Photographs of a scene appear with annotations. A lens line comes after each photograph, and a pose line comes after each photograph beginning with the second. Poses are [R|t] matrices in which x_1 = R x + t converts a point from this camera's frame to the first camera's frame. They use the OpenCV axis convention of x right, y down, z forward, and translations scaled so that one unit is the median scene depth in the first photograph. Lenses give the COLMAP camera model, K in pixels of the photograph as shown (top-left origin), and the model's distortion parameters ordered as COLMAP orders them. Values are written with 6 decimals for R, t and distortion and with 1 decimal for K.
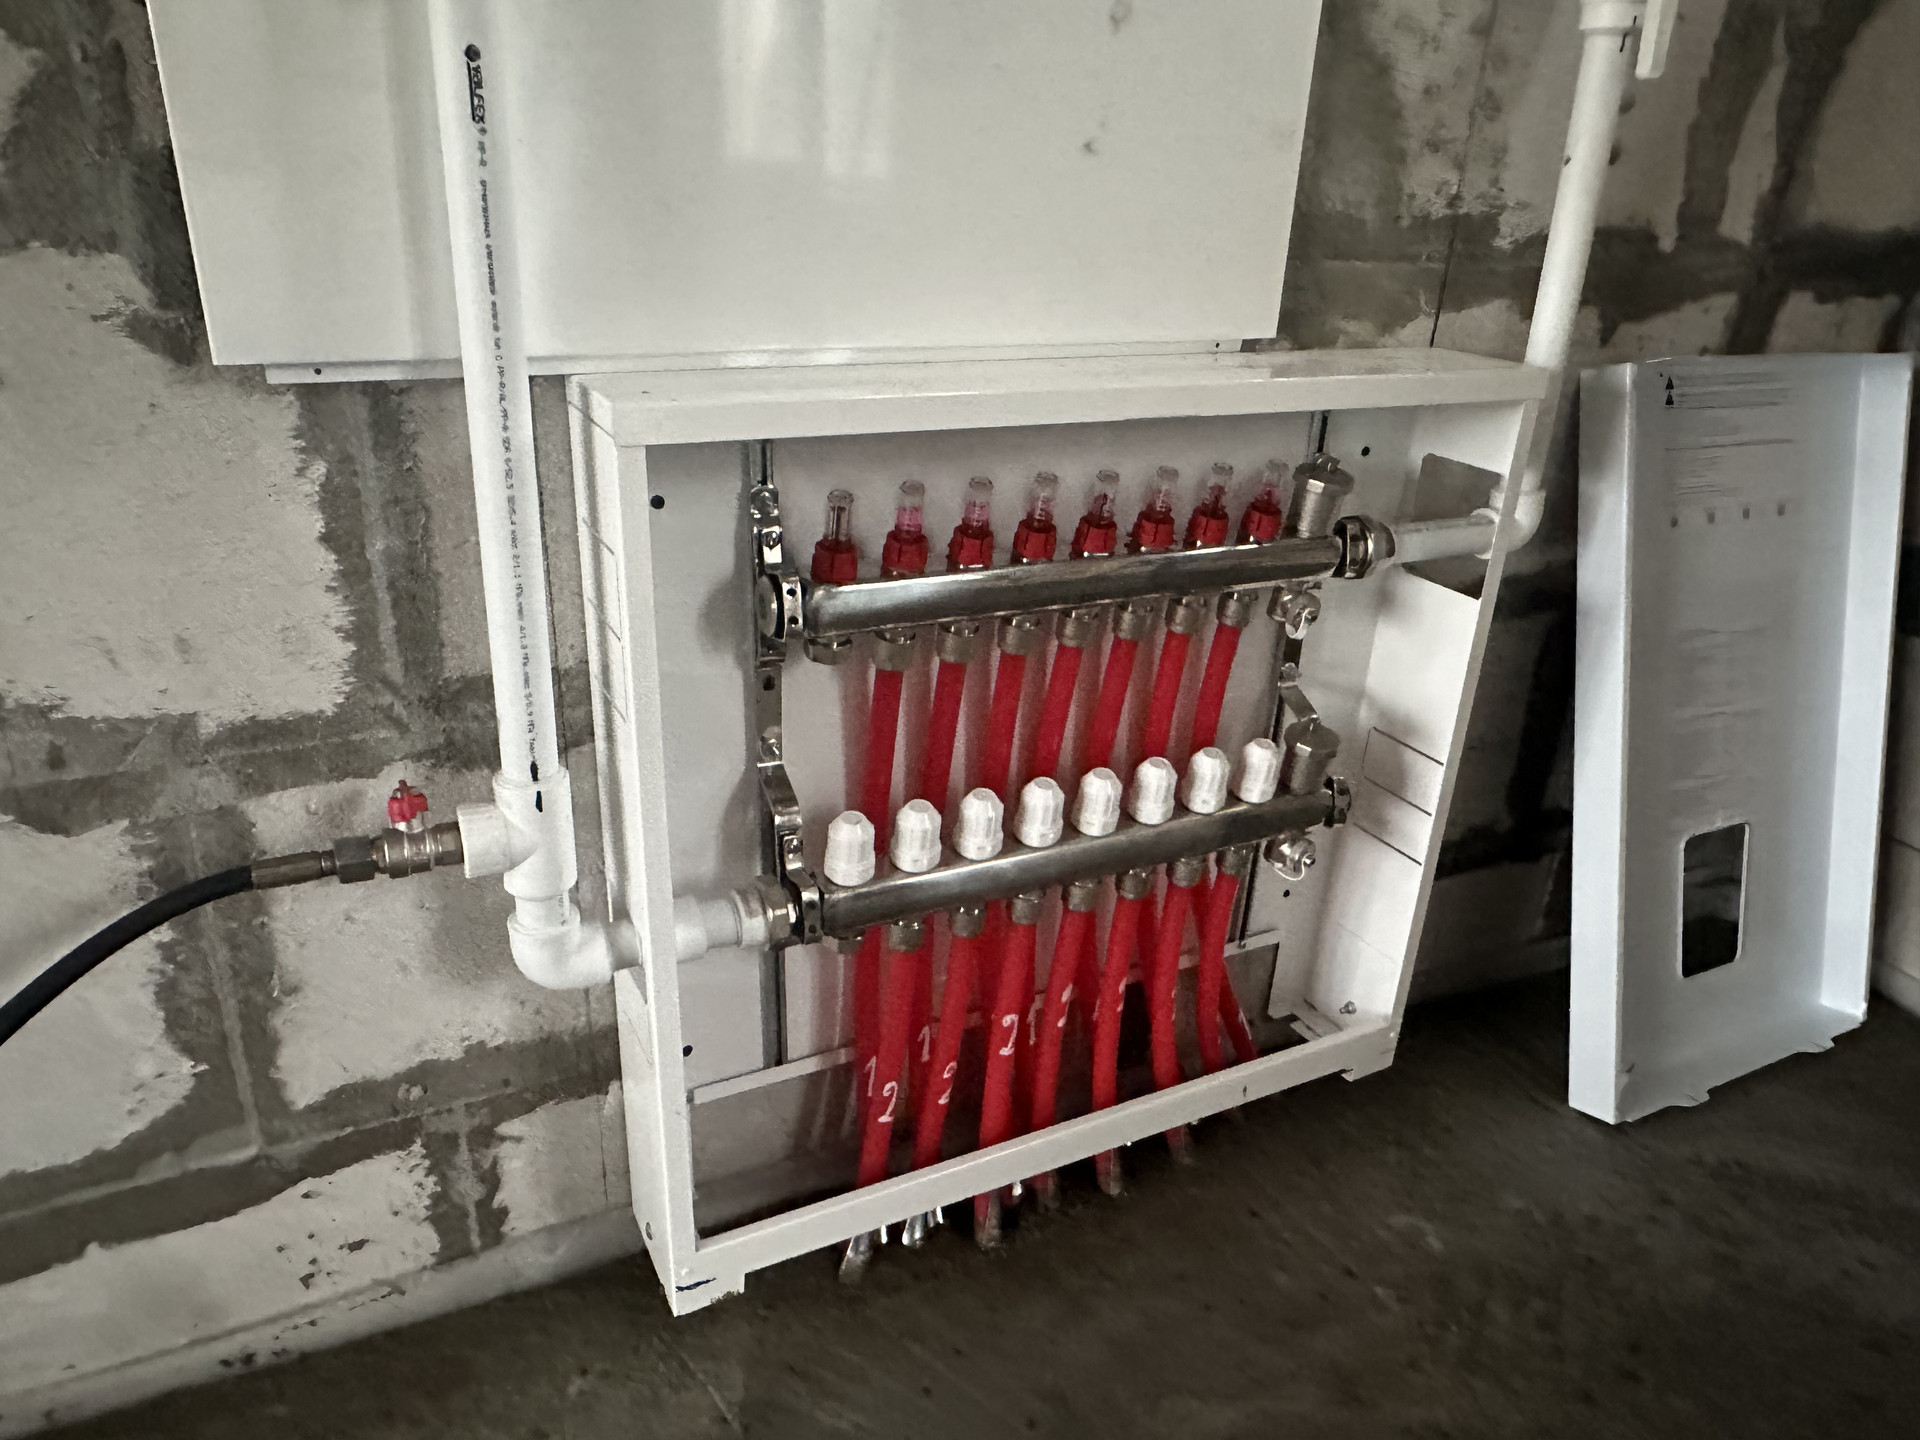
lens RADIAL K [[1282.5, 0, 965.7], [0, 1282.5, 758.5], [0, 0, 1]] dist [0.003017, 0.002288]
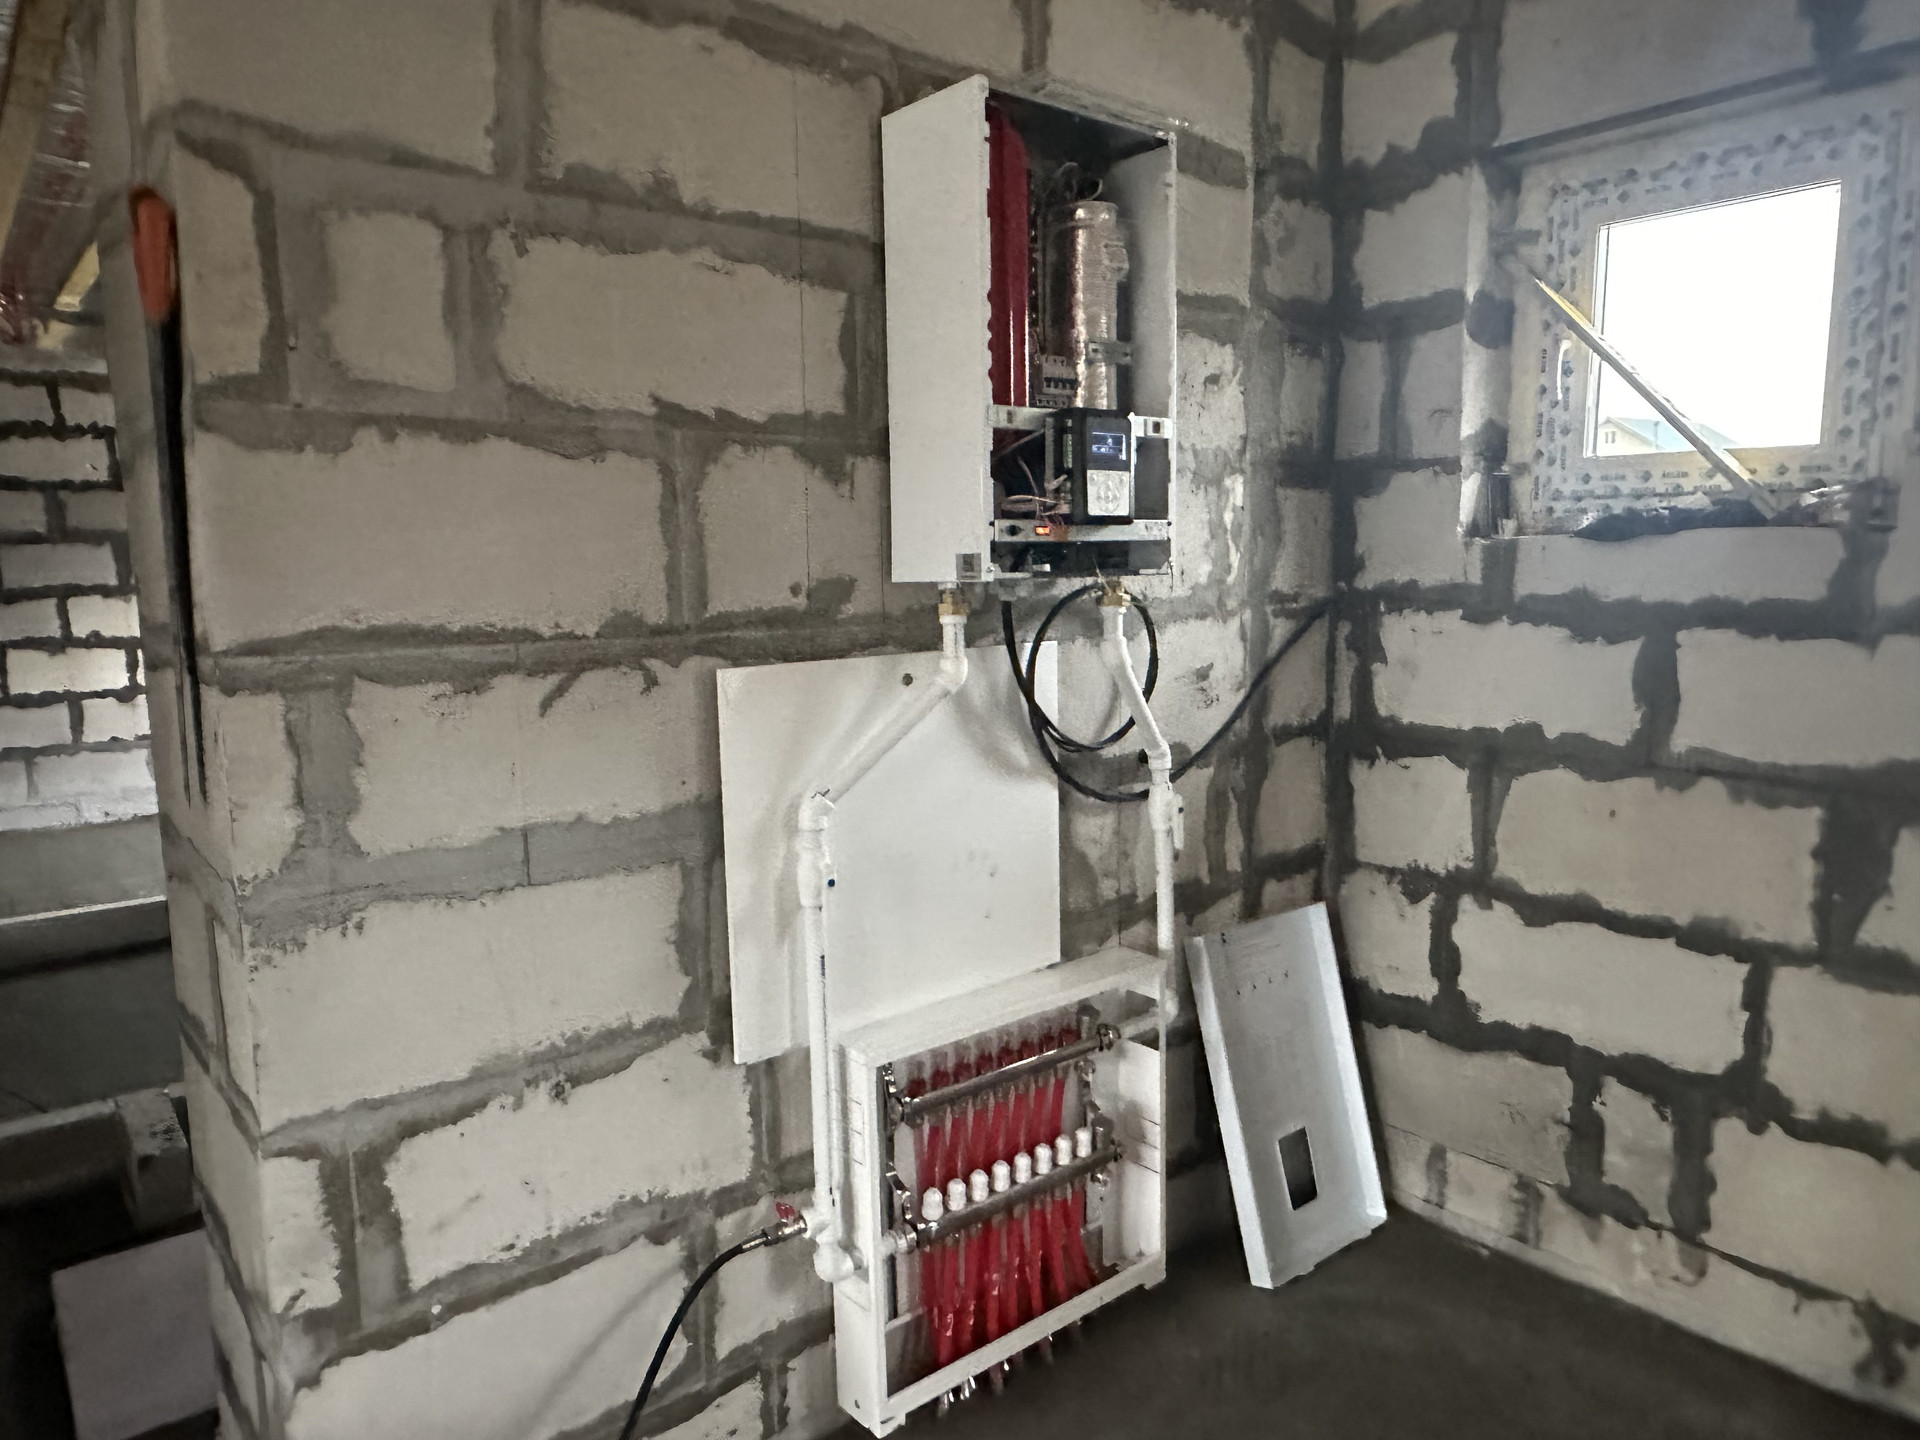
lens RADIAL K [[1282.5, 0, 965.7], [0, 1282.5, 758.5], [0, 0, 1]] dist [0.003017, 0.002288]
pose [[0.972042, -0.096423, 0.214097, -0.399336], [0.151834, 0.953633, -0.259868, -0.080198], [-0.179112, 0.285110, 0.941611, -1.315638]]
